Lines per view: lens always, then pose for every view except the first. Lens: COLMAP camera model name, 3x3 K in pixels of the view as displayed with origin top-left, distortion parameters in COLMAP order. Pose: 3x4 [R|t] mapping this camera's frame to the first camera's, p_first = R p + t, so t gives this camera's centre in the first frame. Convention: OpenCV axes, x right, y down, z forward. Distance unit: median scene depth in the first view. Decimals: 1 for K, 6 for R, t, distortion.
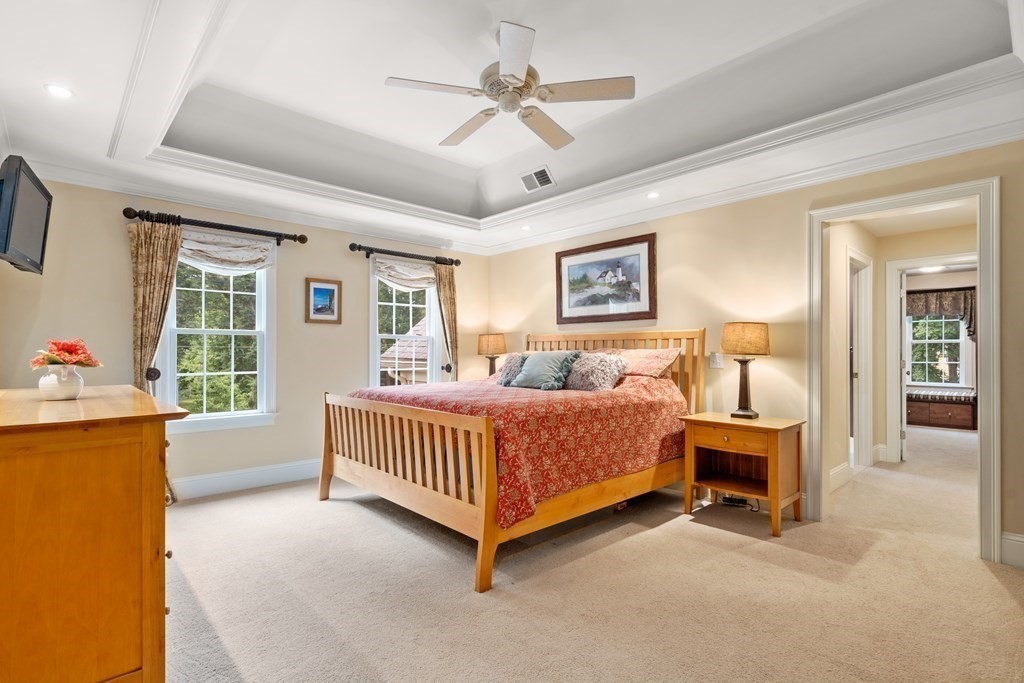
lens RADIAL K [[494.5, 0, 506.6], [0, 494.5, 347.2], [0, 0, 1]] dist [-0.000043, 0.000458]
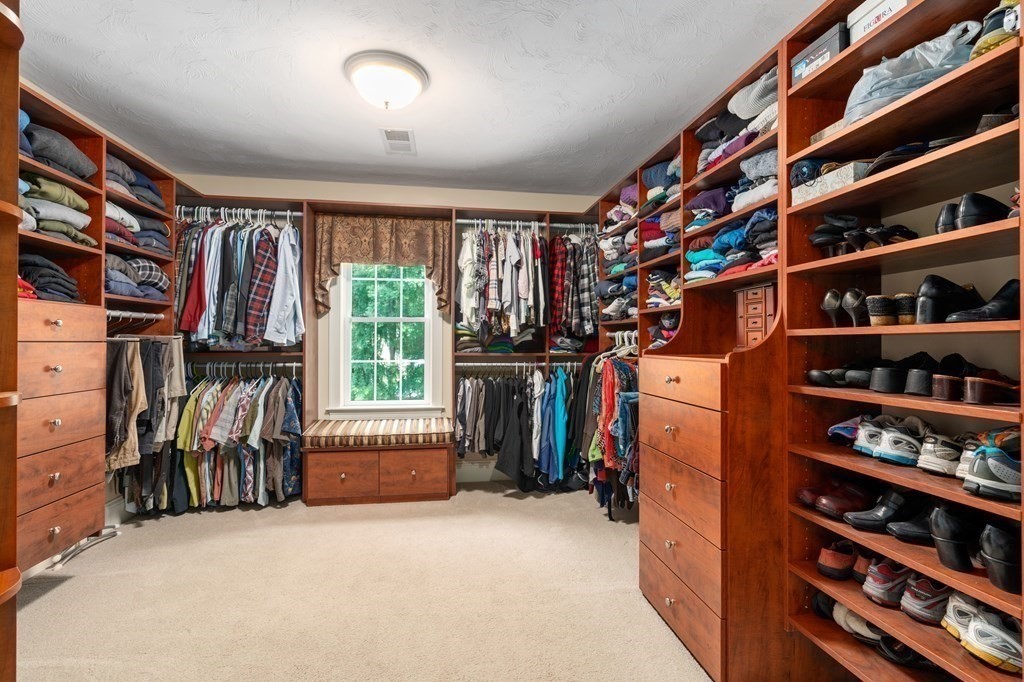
lens RADIAL K [[475.0, 0, 509.5], [0, 475.0, 339.3], [0, 0, 1]] dist [-0.013865, 0.000470]
pose [[0.557081, 0.002107, 0.830456, 0.558829], [-0.004004, 0.999992, 0.000149, 0.008542], [-0.830449, -0.003408, 0.557084, 0.657252]]
